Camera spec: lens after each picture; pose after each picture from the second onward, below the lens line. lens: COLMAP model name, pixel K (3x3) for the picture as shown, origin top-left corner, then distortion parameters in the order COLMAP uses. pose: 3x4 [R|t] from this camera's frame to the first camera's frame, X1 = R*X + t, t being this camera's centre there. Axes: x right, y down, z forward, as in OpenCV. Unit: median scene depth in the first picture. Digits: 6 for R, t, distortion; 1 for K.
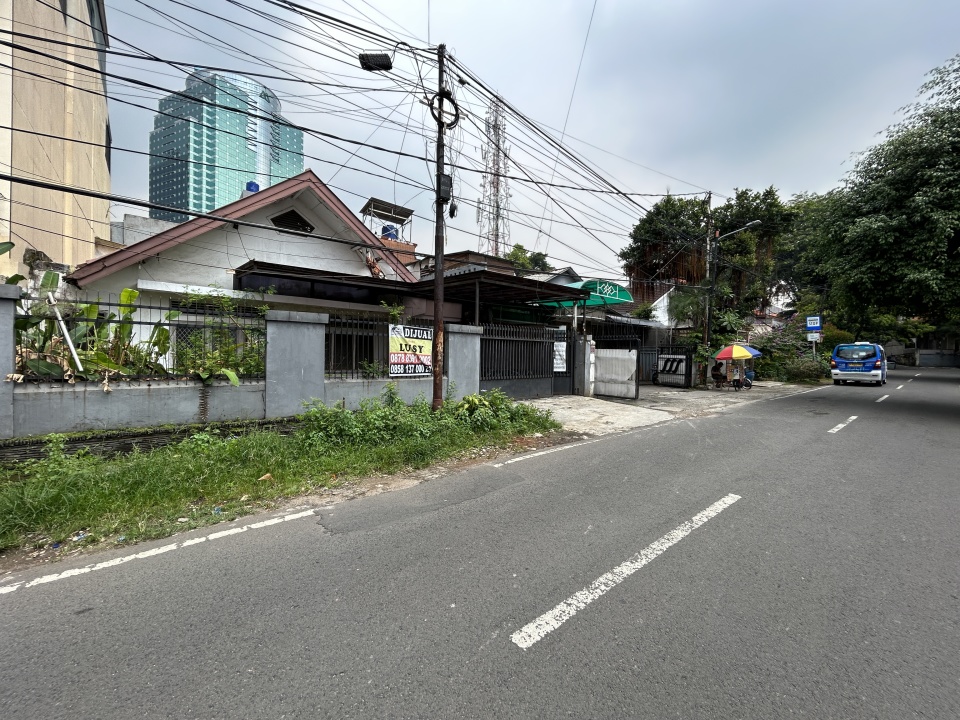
lens RADIAL K [[390.4, 0, 477.5], [0, 390.4, 359.6], [0, 0, 1]] dist [-0.001668, 0.001110]
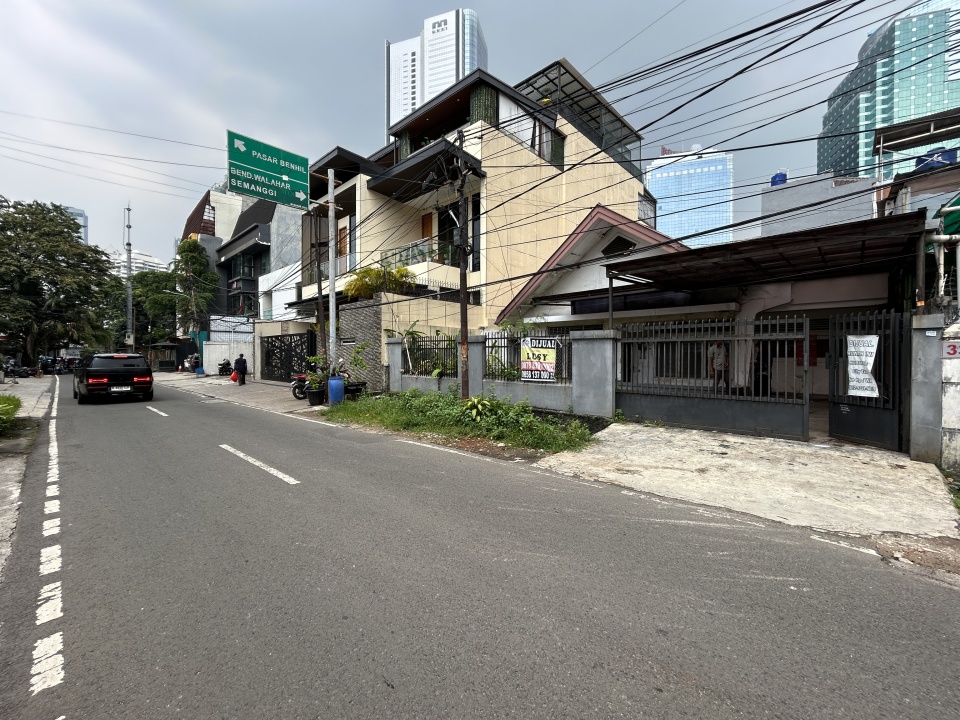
lens RADIAL K [[390.4, 0, 476.8], [0, 390.4, 359.7], [0, 0, 1]] dist [-0.001668, 0.001110]
pose [[0.118591, -0.005314, -0.992929, 0.926969], [-0.009409, 0.999935, -0.006476, -0.011323], [0.992899, 0.010110, 0.118533, 0.681560]]
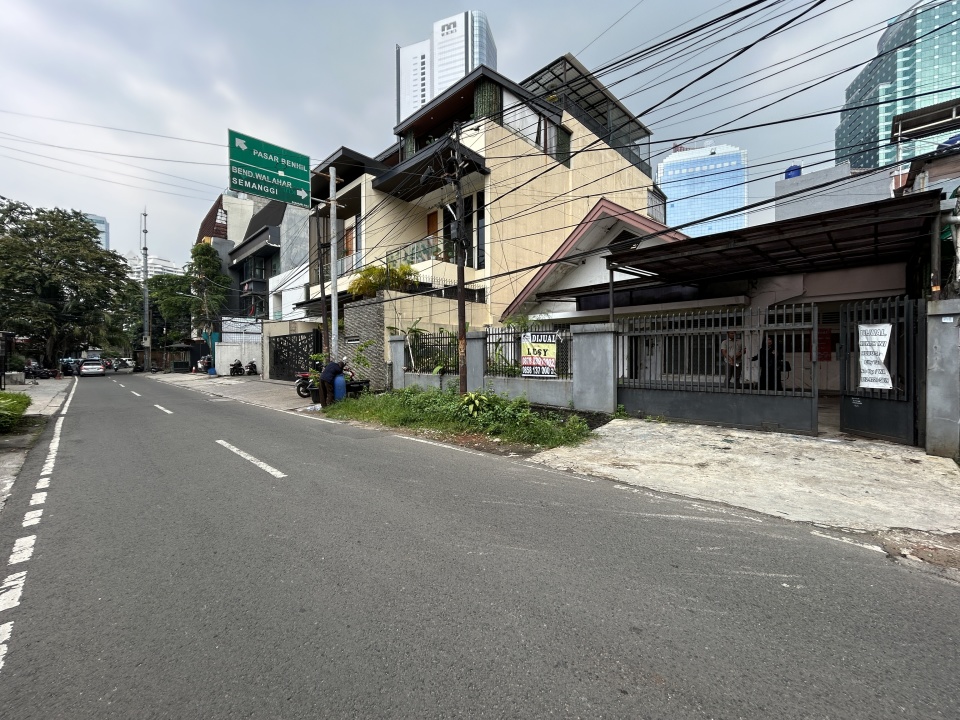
lens RADIAL K [[390.4, 0, 476.7], [0, 390.4, 359.1], [0, 0, 1]] dist [-0.001668, 0.001110]
pose [[0.089921, -0.009384, -0.995905, 0.914946], [-0.004057, 0.999944, -0.009789, 0.002949], [0.995941, 0.004920, 0.089877, 0.716435]]
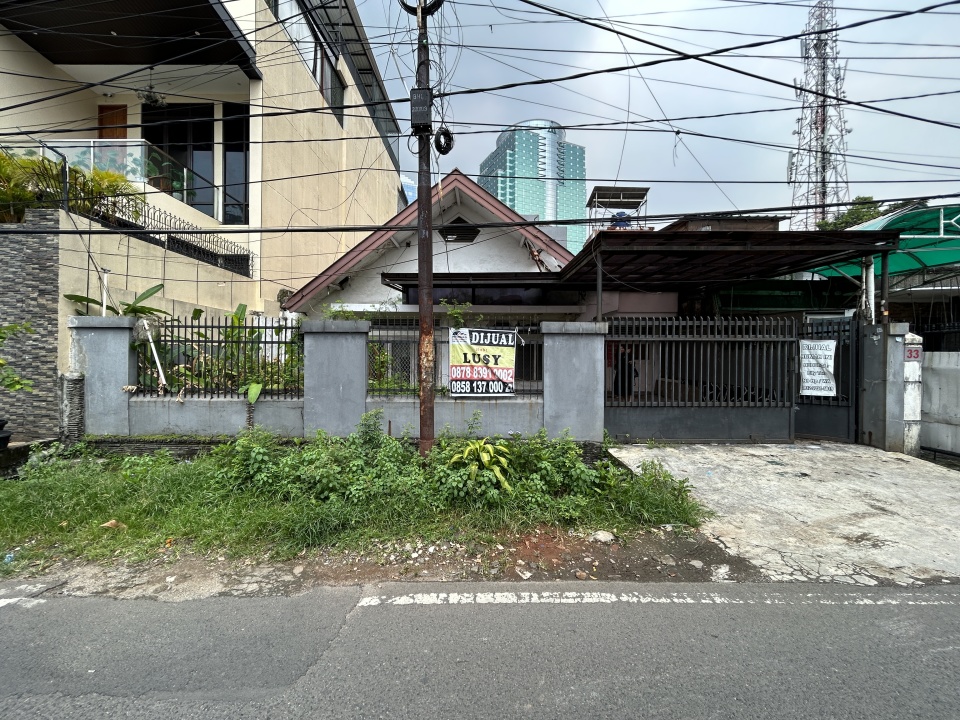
lens RADIAL K [[390.4, 0, 477.5], [0, 390.4, 358.8], [0, 0, 1]] dist [-0.001668, 0.001110]
pose [[0.760428, -0.010816, -0.649333, 0.294244], [0.000637, 0.999873, -0.015910, -0.017345], [0.649422, 0.011685, 0.760338, 0.434722]]
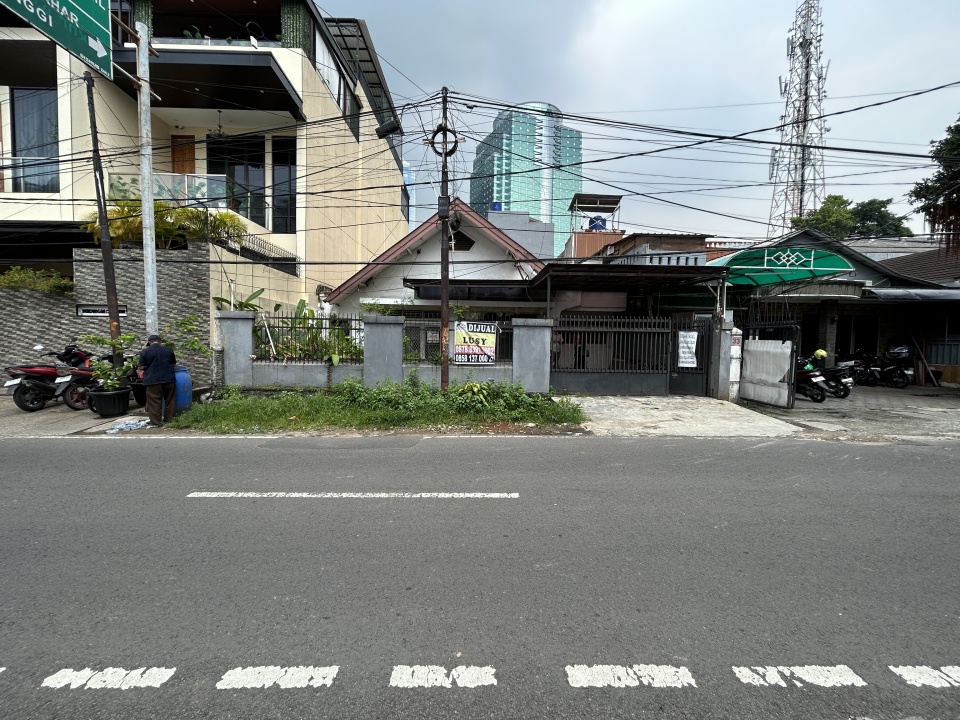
lens RADIAL K [[390.4, 0, 477.2], [0, 390.4, 359.3], [0, 0, 1]] dist [-0.001668, 0.001110]
pose [[0.769914, 0.025466, -0.637639, 0.577551], [-0.011544, 0.999596, 0.025982, -0.004181], [0.638043, -0.012643, 0.769897, 0.100533]]
